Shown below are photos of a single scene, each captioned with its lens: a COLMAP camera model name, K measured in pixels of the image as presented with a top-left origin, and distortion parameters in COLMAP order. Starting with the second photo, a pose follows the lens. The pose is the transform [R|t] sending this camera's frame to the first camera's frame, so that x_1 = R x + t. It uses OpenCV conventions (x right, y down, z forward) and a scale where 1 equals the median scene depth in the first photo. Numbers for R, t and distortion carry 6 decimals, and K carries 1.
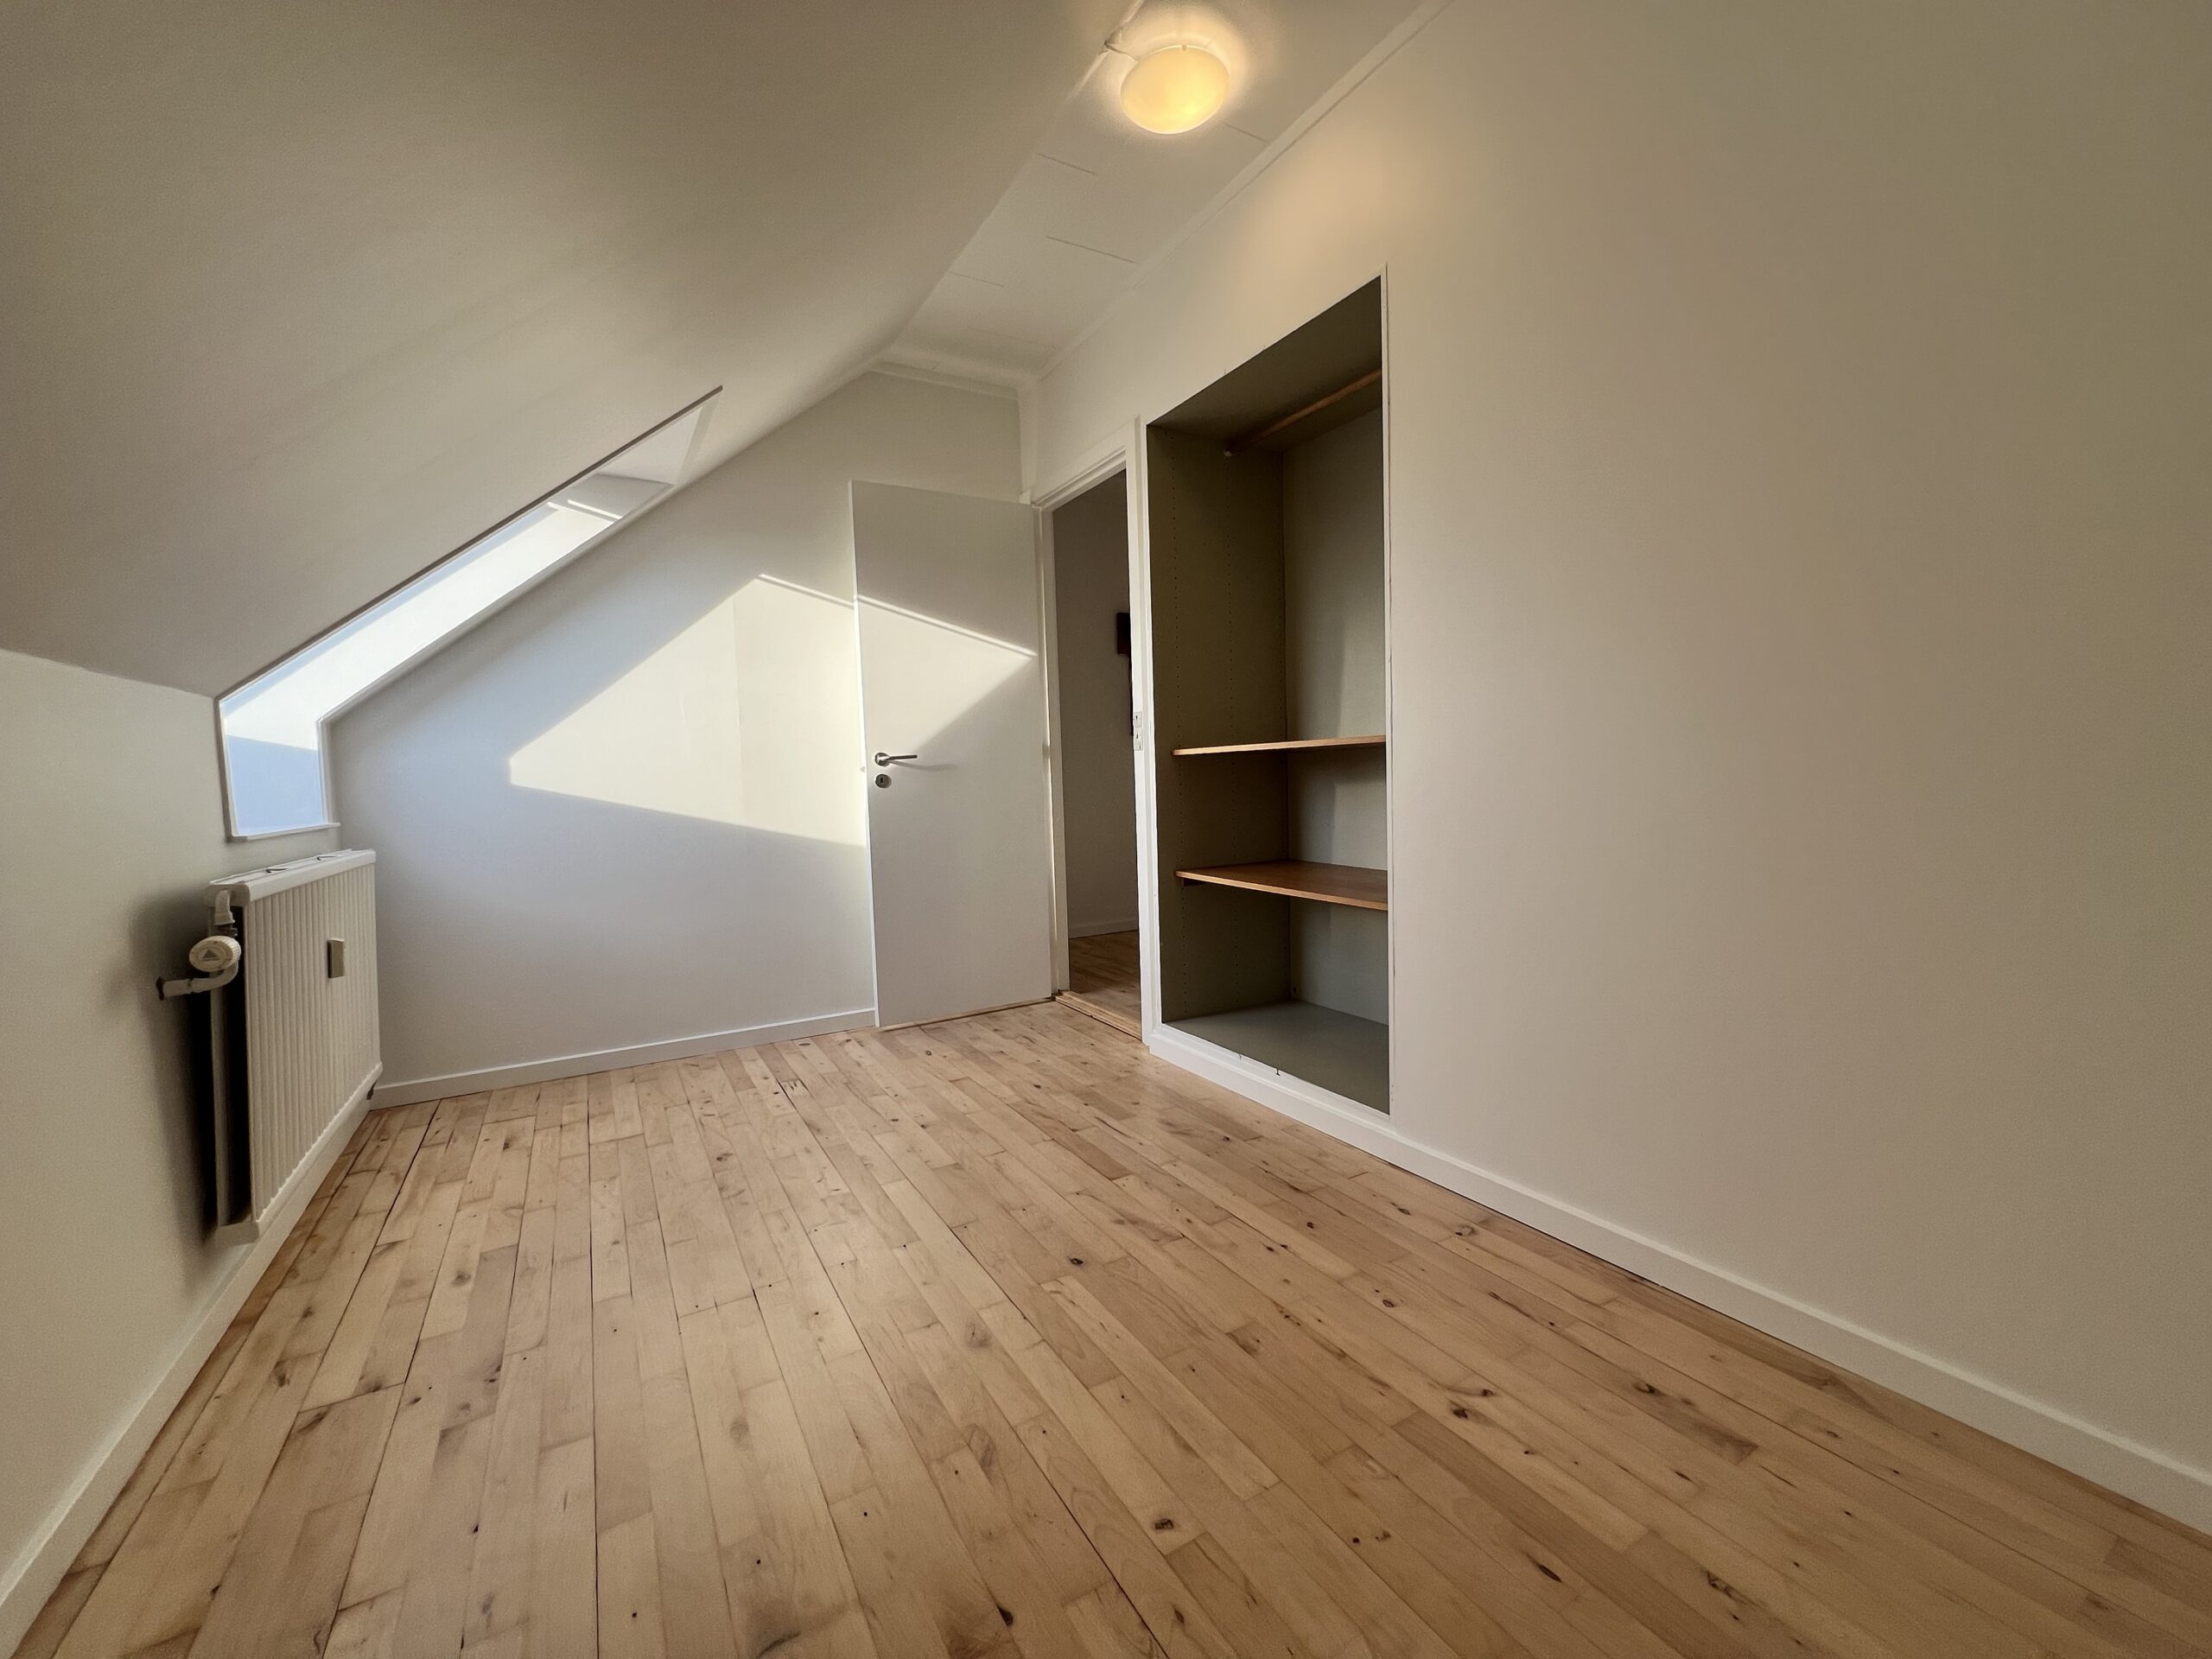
lens RADIAL K [[887.5, 0, 1110.6], [0, 887.5, 841.5], [0, 0, 1]] dist [-0.004019, 0.000532]
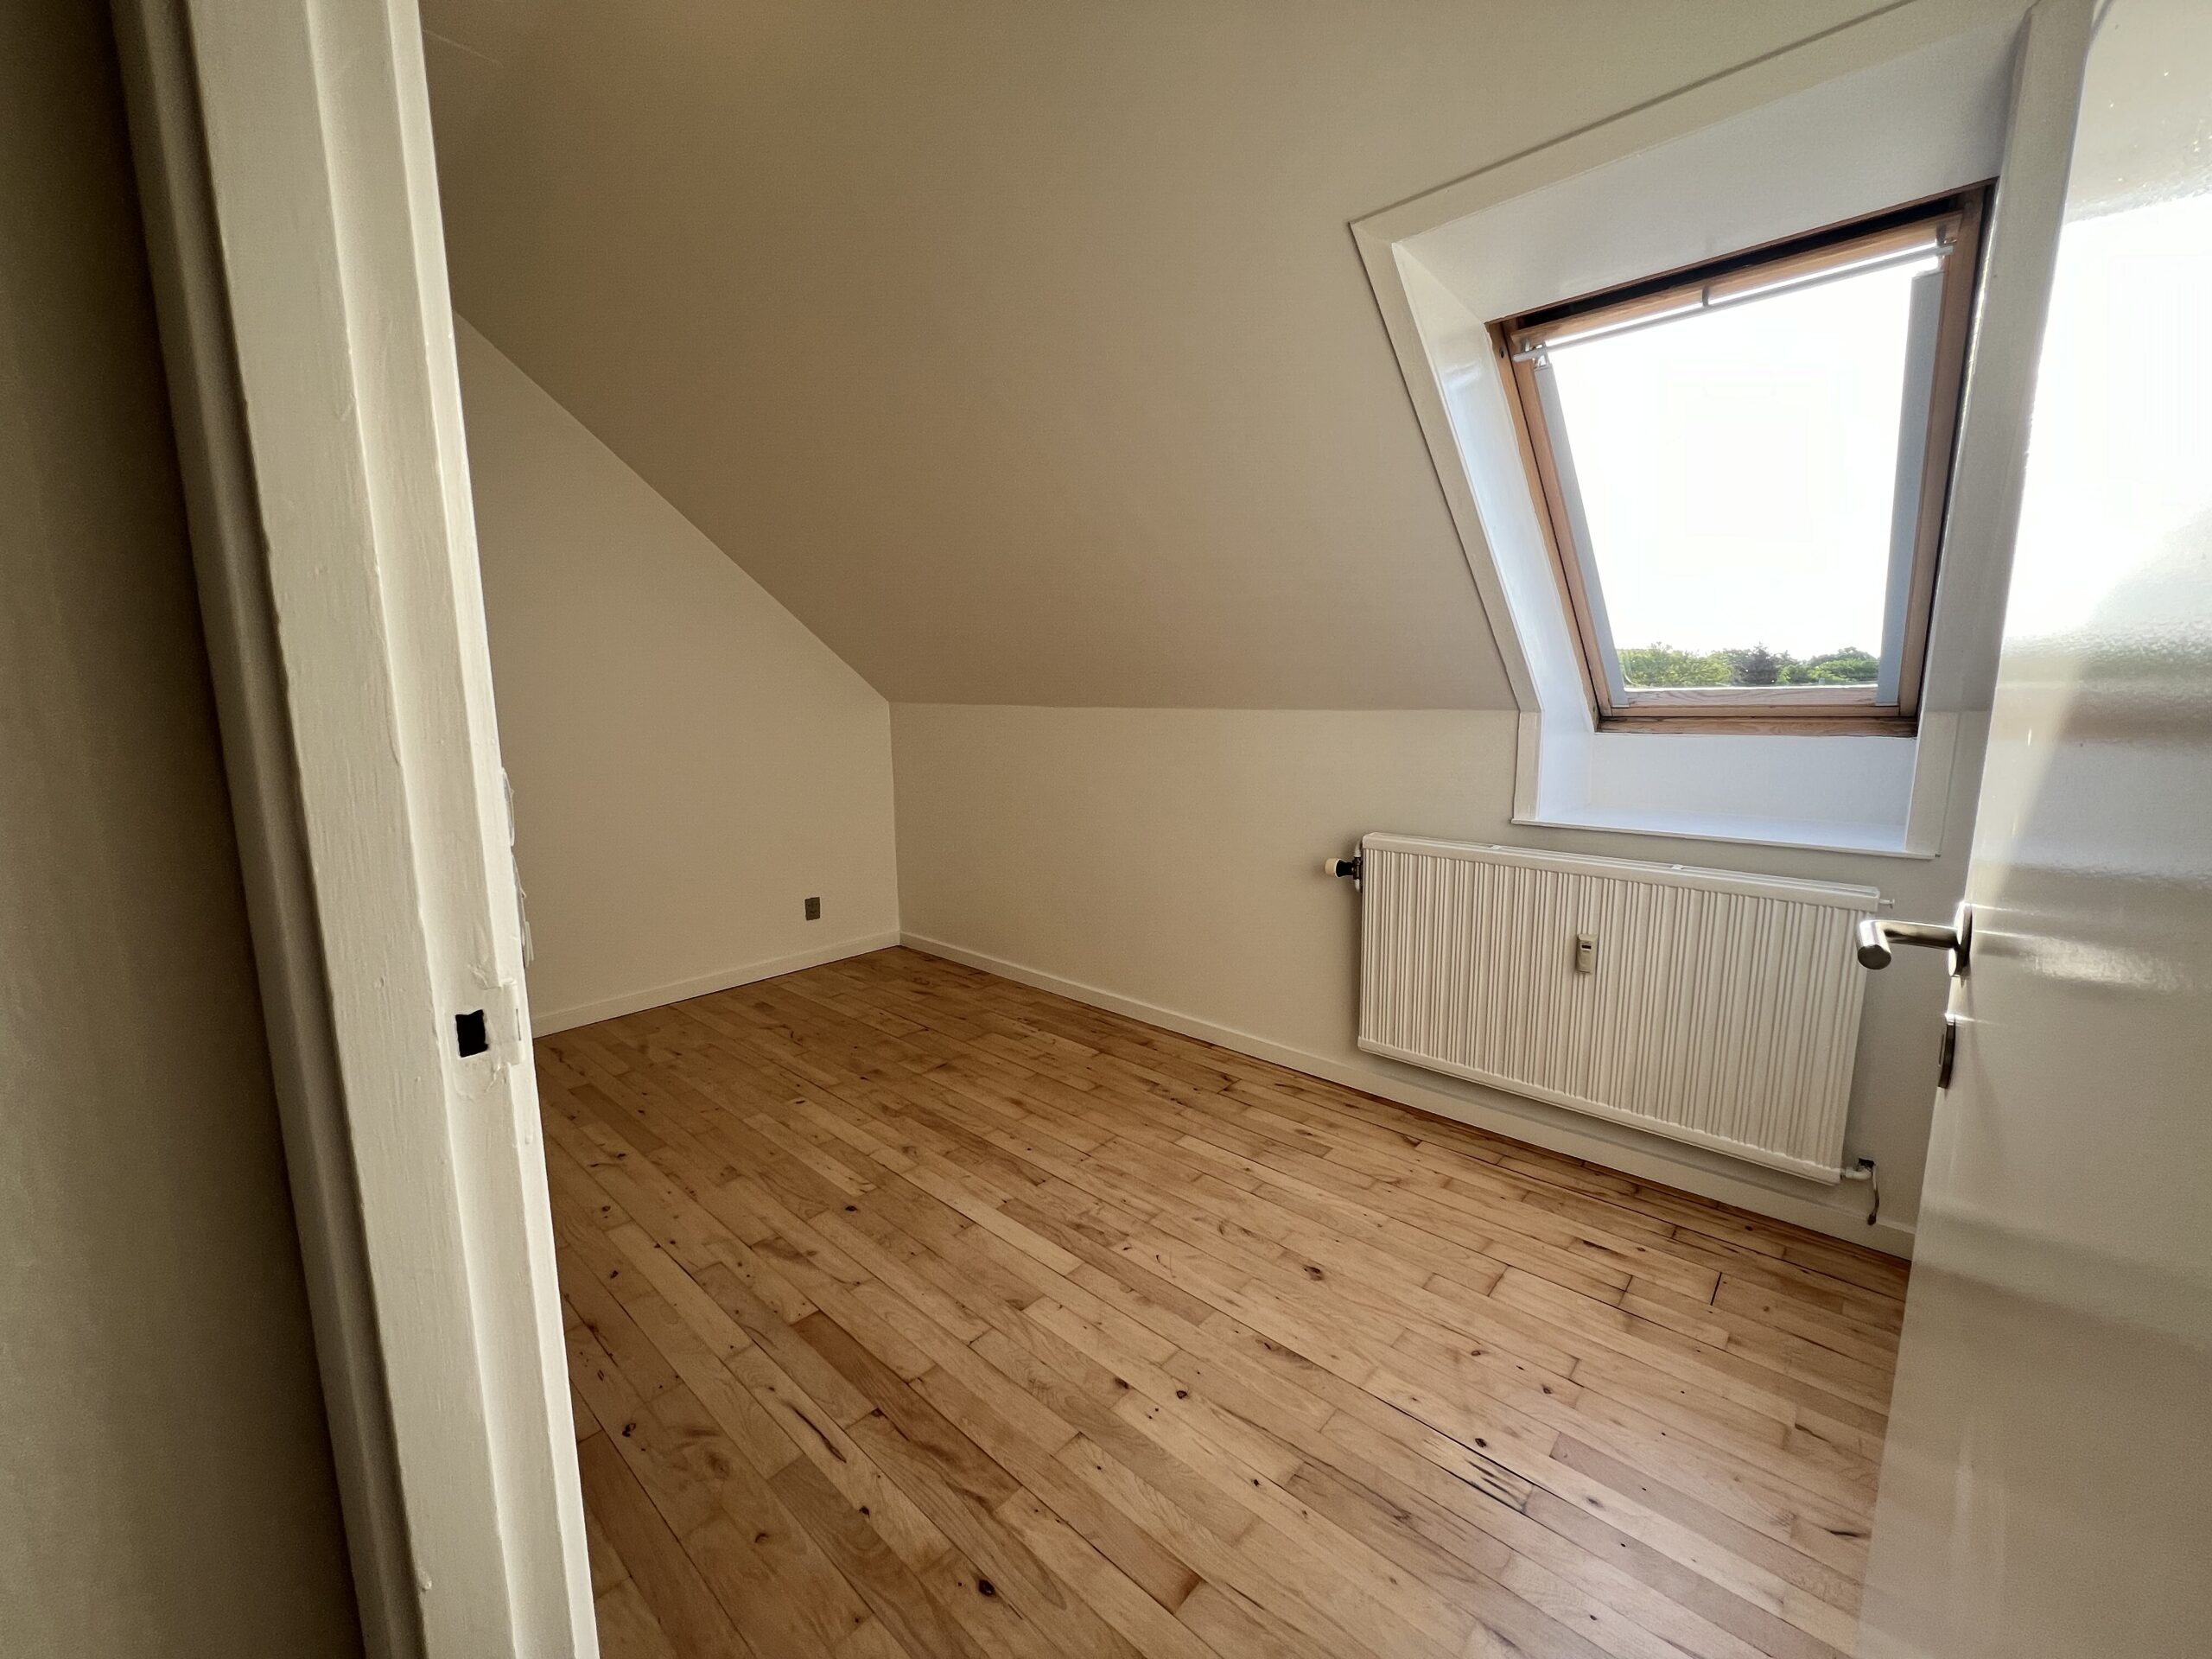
lens RADIAL K [[883.4, 0, 1111.4], [0, 883.4, 831.5], [0, 0, 1]] dist [-0.002130, 0.000399]
pose [[-0.953972, 0.080247, -0.288961, -0.064333], [0.011220, 0.972411, 0.233004, -0.280247], [0.299686, 0.219037, -0.928553, 1.931219]]
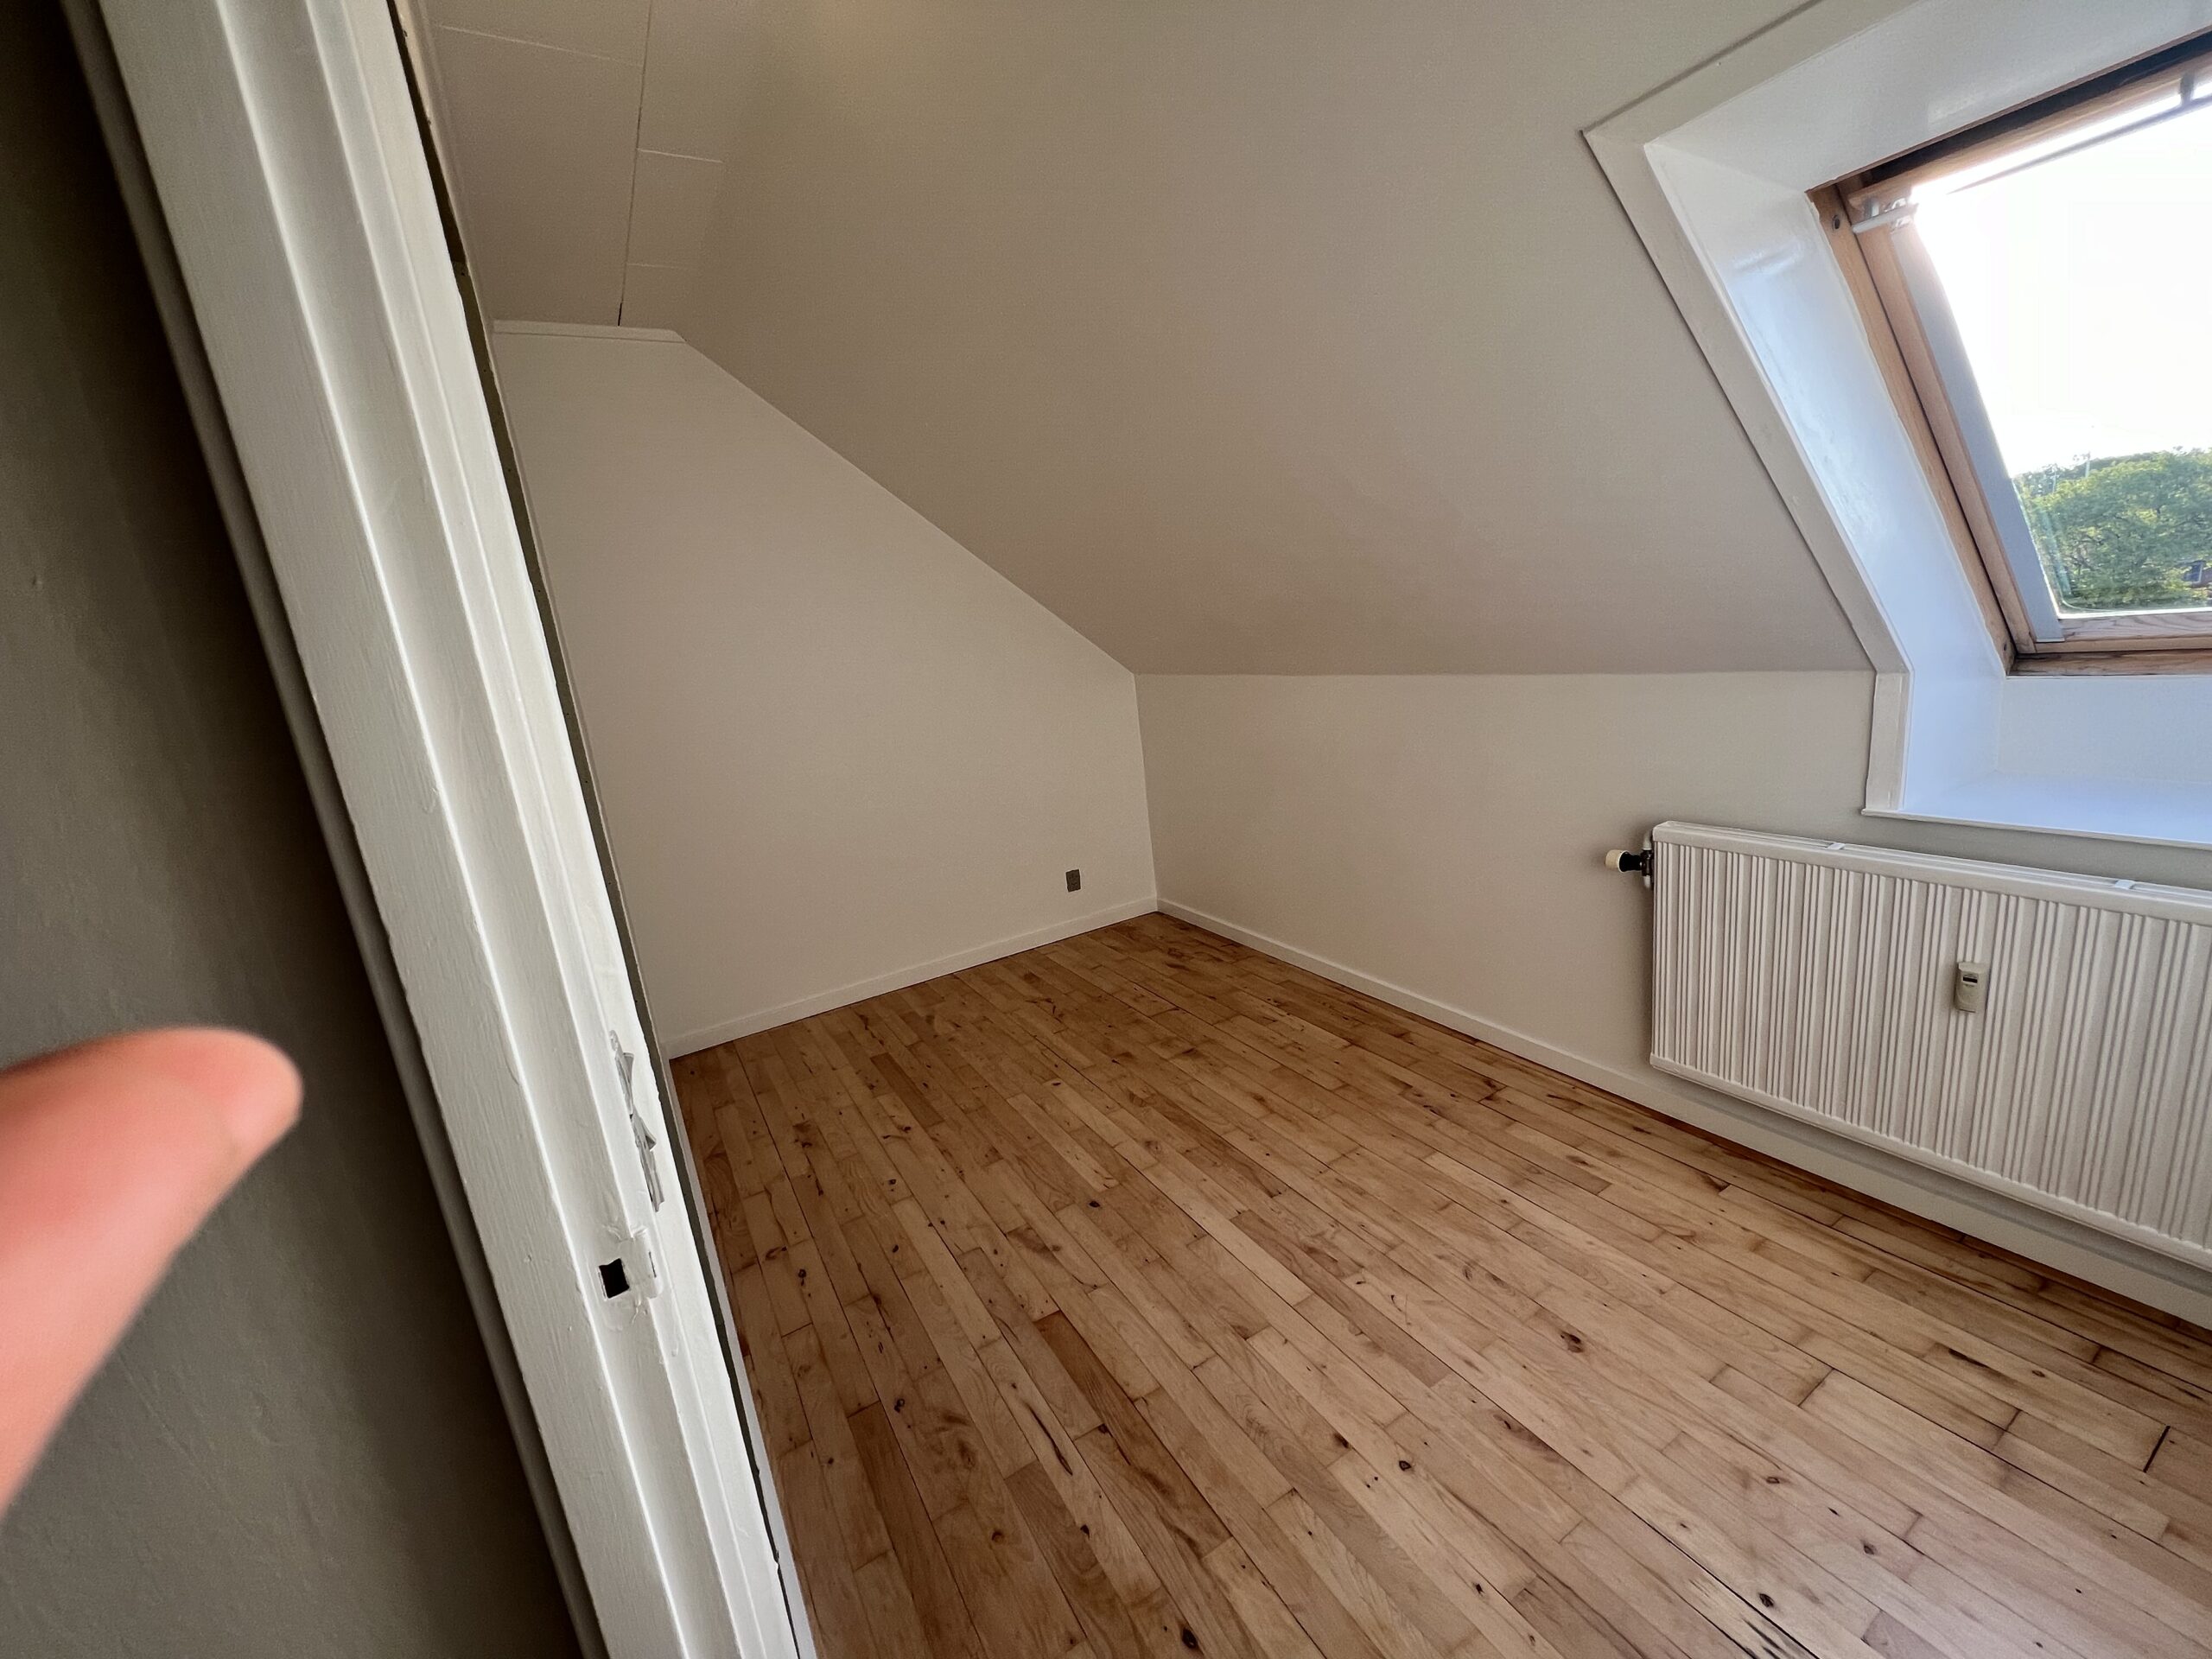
lens RADIAL K [[887.5, 0, 1108.7], [0, 887.5, 831.3], [0, 0, 1]] dist [-0.004019, 0.000532]
pose [[-0.990585, 0.132009, 0.036254, -0.162024], [0.136801, 0.944603, 0.298346, -0.384595], [0.005139, 0.300497, -0.953769, 1.885825]]
